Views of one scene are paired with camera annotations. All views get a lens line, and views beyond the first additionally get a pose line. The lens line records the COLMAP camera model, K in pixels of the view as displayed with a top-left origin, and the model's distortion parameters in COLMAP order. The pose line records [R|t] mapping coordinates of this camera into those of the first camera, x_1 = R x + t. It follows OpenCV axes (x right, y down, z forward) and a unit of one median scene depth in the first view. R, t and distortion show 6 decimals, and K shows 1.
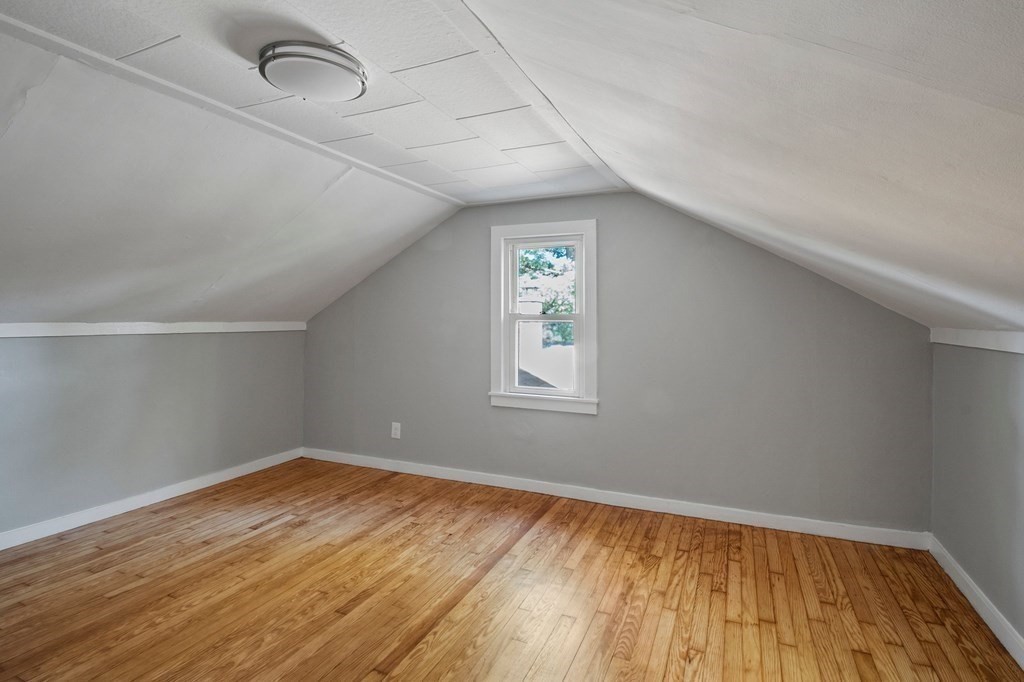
lens RADIAL K [[473.1, 0, 519.2], [0, 473.1, 310.7], [0, 0, 1]] dist [-0.000883, -0.005857]
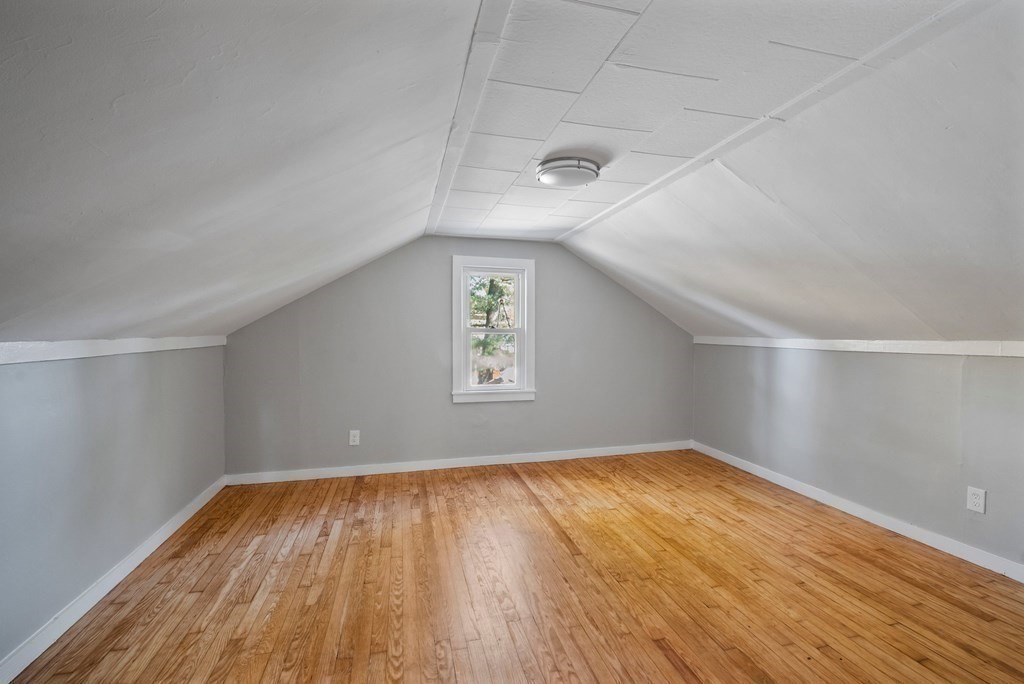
lens RADIAL K [[470.5, 0, 514.0], [0, 470.5, 341.8], [0, 0, 1]] dist [-0.009548, -0.001784]
pose [[0.775935, -0.015630, 0.630619, -0.832961], [-0.010653, 0.999226, 0.037874, -0.005939], [-0.630722, -0.036105, 0.775168, -0.039040]]
